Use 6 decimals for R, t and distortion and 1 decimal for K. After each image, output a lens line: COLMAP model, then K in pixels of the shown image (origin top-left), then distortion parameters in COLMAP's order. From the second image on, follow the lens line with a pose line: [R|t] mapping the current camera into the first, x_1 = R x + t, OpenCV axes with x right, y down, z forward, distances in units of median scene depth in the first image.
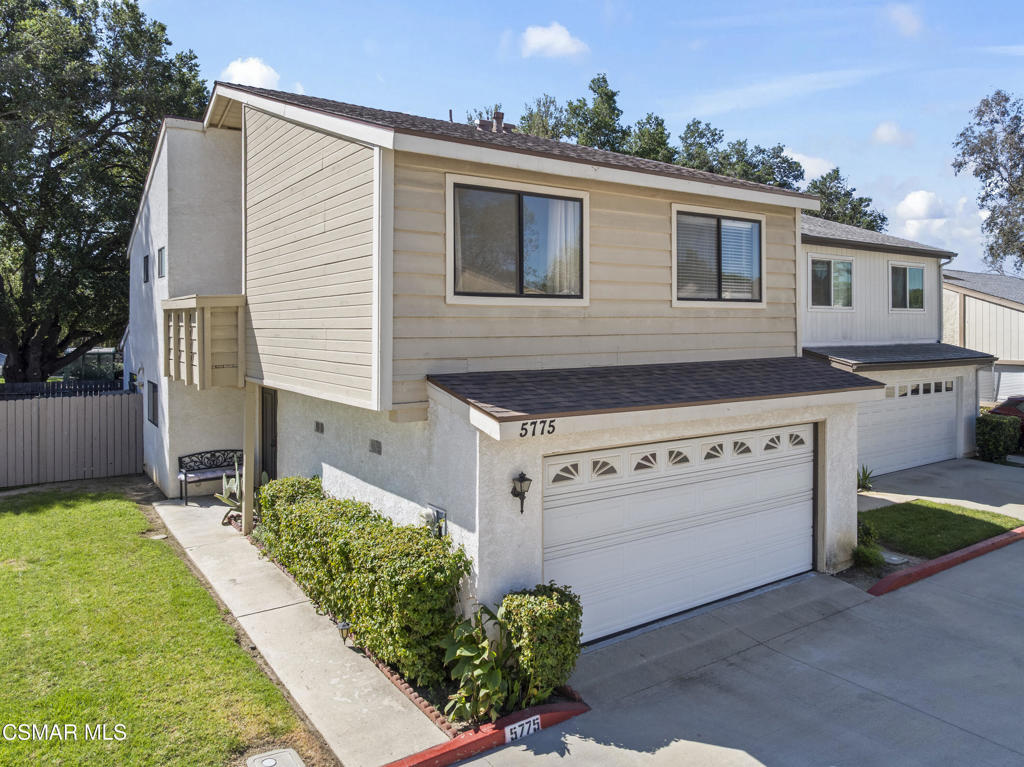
lens RADIAL K [[729.3, 0, 513.0], [0, 729.3, 322.0], [0, 0, 1]] dist [-0.026928, 0.001455]
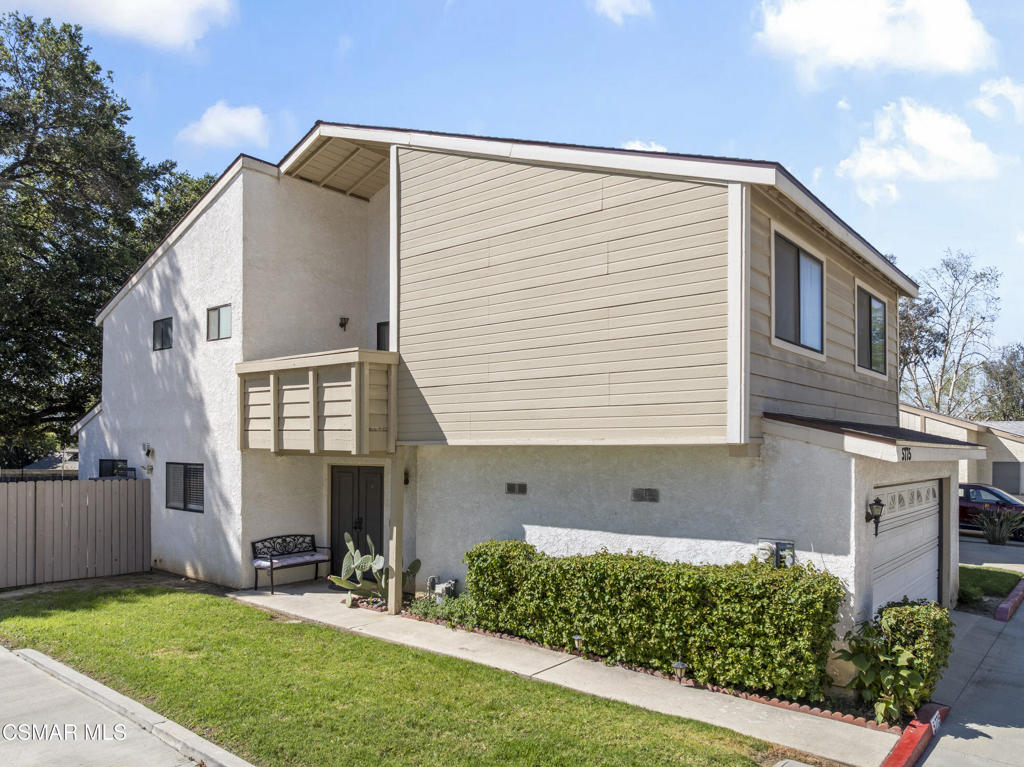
lens RADIAL K [[729.3, 0, 512.3], [0, 729.3, 448.9], [0, 0, 1]] dist [-0.026108, -0.000345]
pose [[0.960452, 0.009690, 0.278277, -0.586752], [-0.010048, 0.999950, -0.000140, 0.101341], [-0.278264, -0.002662, 0.960501, 0.089680]]
